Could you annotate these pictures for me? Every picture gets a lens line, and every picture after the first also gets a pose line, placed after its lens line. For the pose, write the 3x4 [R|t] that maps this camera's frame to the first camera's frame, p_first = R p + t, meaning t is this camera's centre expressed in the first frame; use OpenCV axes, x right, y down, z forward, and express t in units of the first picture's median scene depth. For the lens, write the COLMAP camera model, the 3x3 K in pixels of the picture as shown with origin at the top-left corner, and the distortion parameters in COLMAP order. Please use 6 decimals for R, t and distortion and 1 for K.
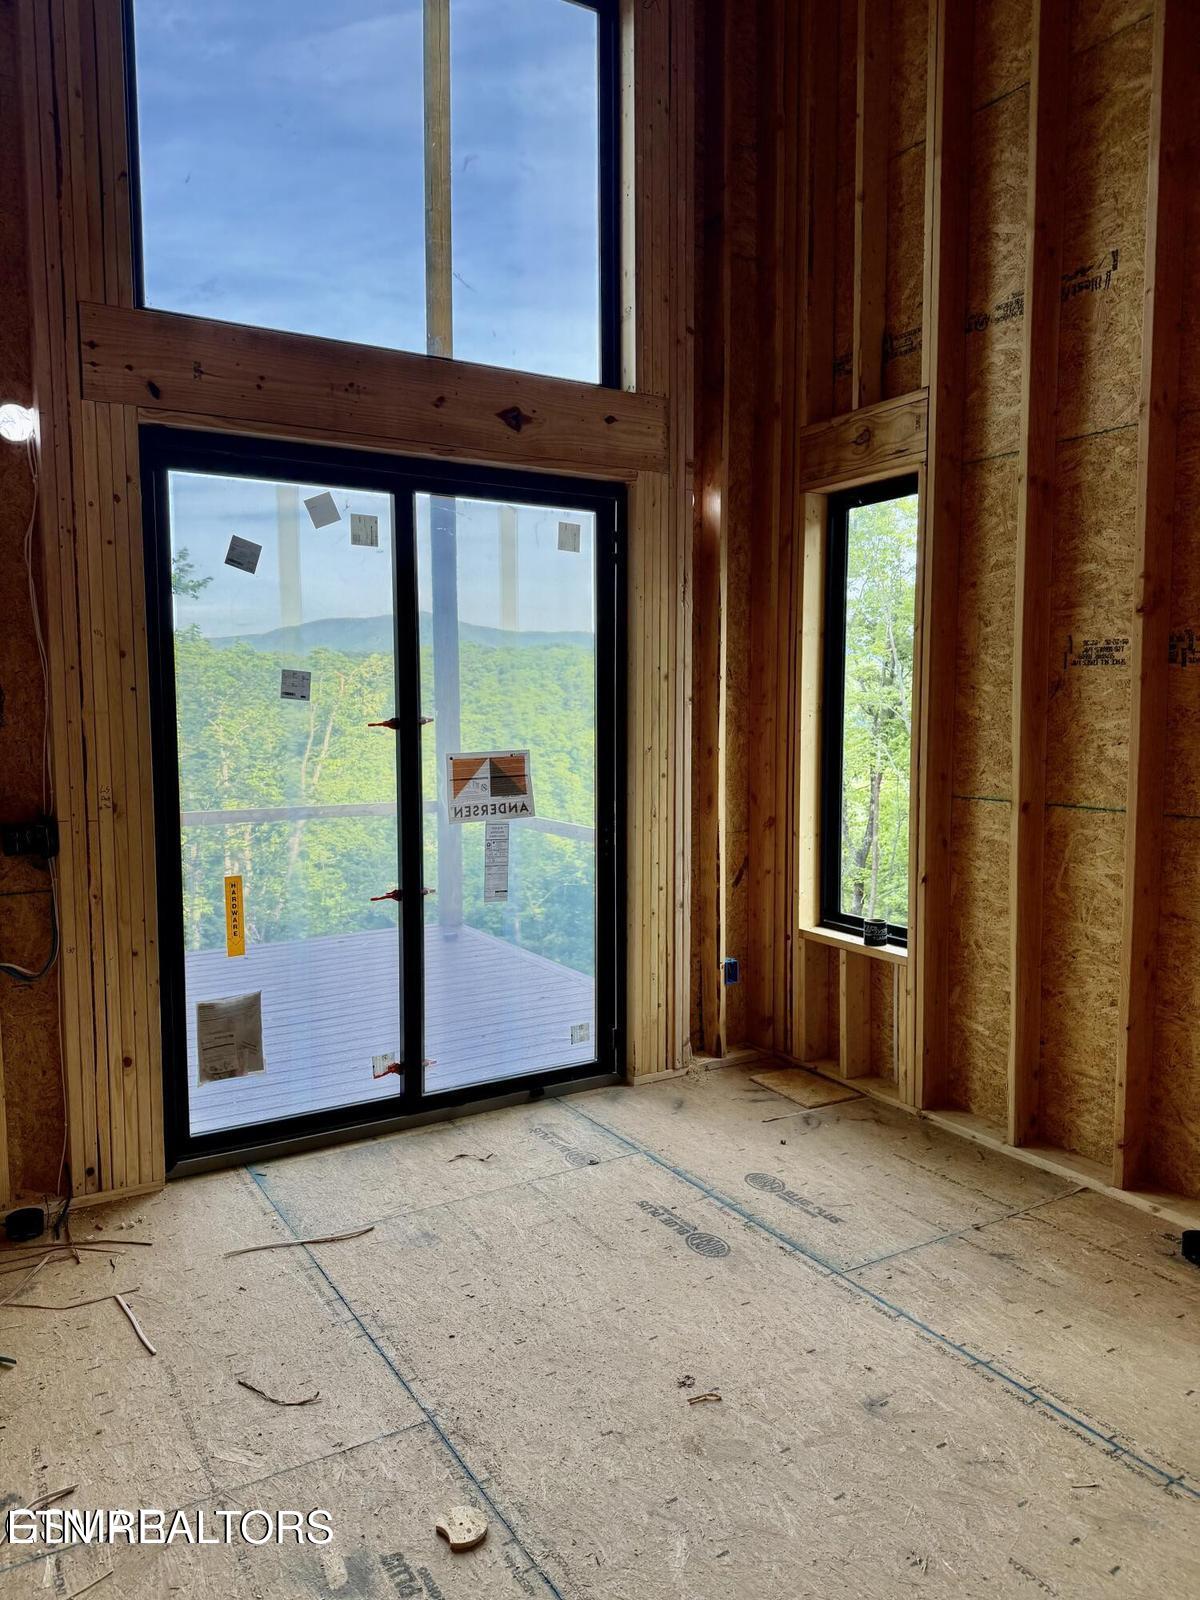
lens RADIAL K [[1112.7, 0, 551.8], [0, 1112.7, 807.8], [0, 0, 1]] dist [0.044070, -0.046259]
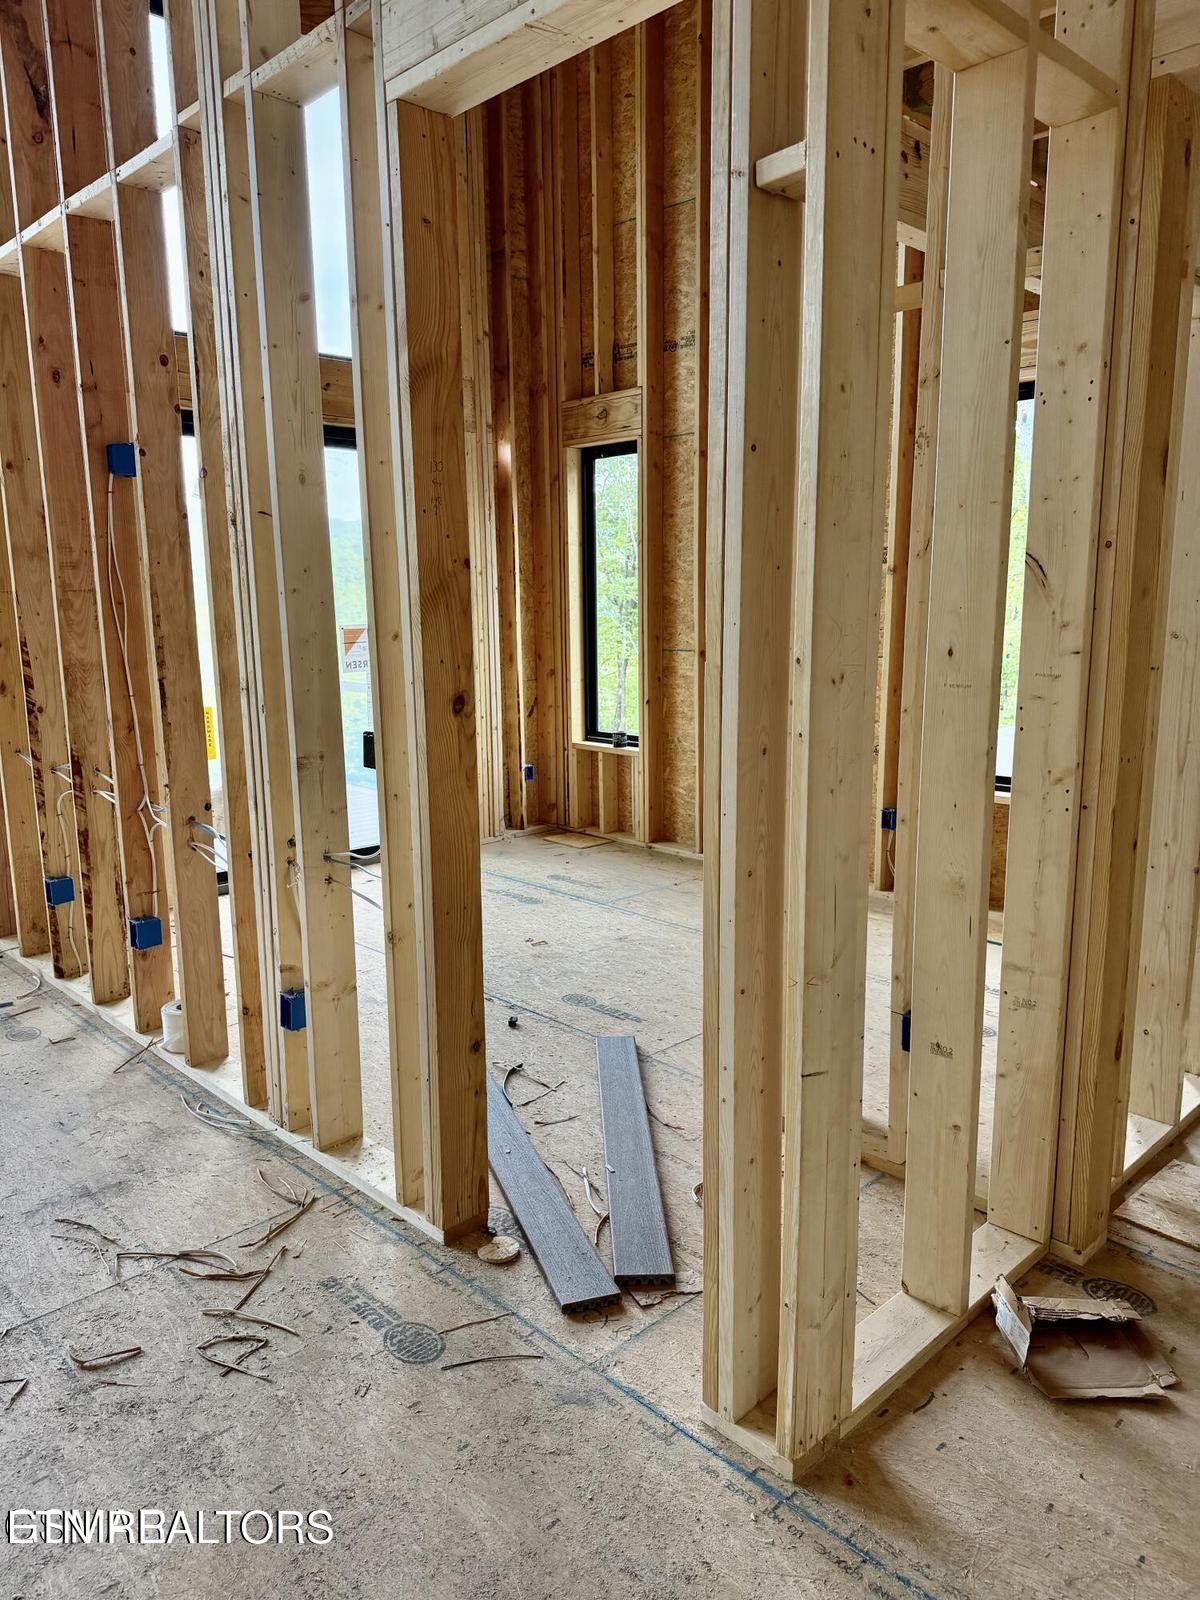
lens RADIAL K [[1112.7, 0, 594.5], [0, 1112.7, 798.2], [0, 0, 1]] dist [0.044070, -0.046259]
pose [[0.967307, -0.049826, 0.248667, -0.135072], [0.028832, 0.995759, 0.087367, 0.055226], [-0.251965, -0.077342, 0.964641, -0.497428]]
